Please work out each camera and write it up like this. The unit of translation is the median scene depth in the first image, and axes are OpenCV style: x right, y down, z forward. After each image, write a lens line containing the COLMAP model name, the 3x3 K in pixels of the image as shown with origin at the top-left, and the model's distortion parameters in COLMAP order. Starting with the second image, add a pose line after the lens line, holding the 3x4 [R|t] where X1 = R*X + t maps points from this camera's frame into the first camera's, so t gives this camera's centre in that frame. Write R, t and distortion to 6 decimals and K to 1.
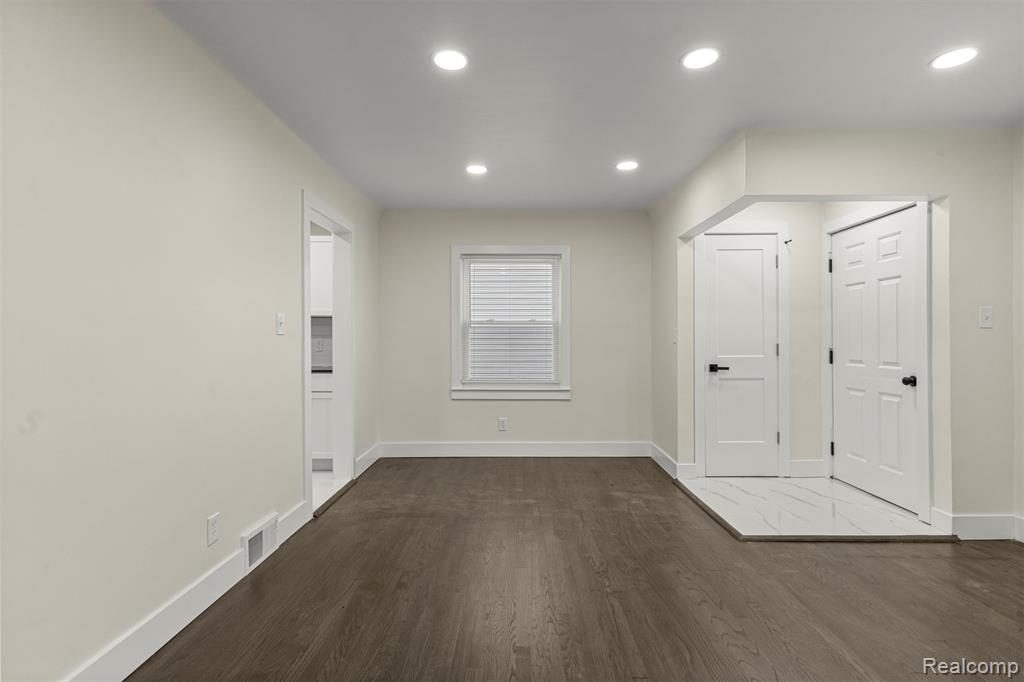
lens RADIAL K [[497.0, 0, 512.0], [0, 497.0, 341.0], [0, 0, 1]] dist [0.005637, 0.000771]
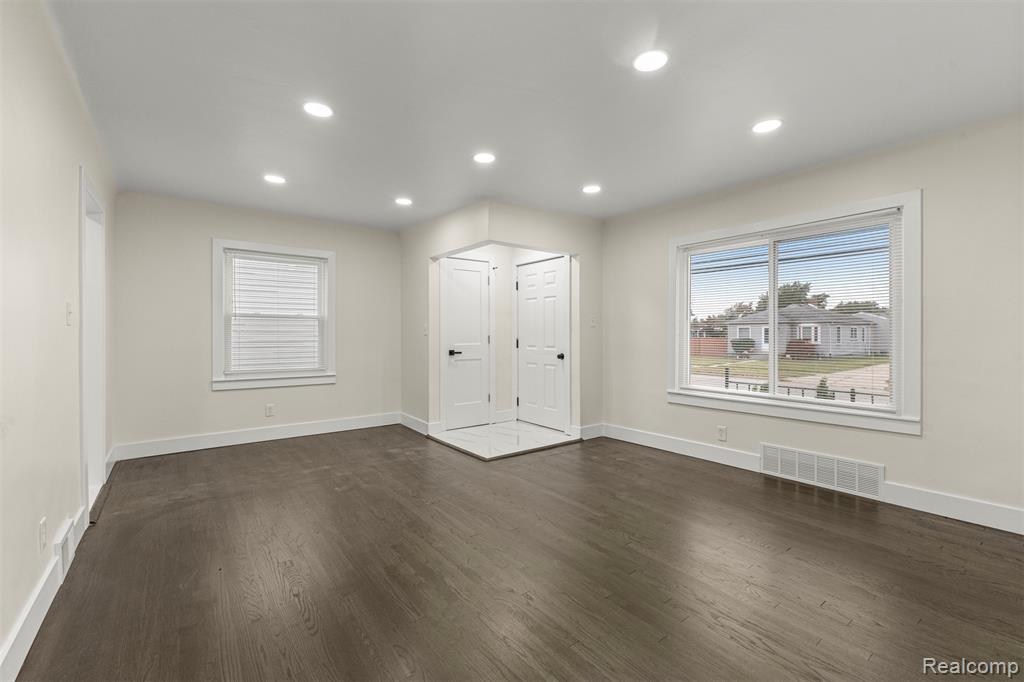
lens RADIAL K [[444.3, 0, 516.5], [0, 444.3, 333.6], [0, 0, 1]] dist [0.004411, -0.004591]
pose [[0.787573, 0.001732, 0.616219, -0.245188], [-0.001362, 0.999998, -0.001071, 0.001793], [-0.616220, 0.000004, 0.787574, -0.114718]]
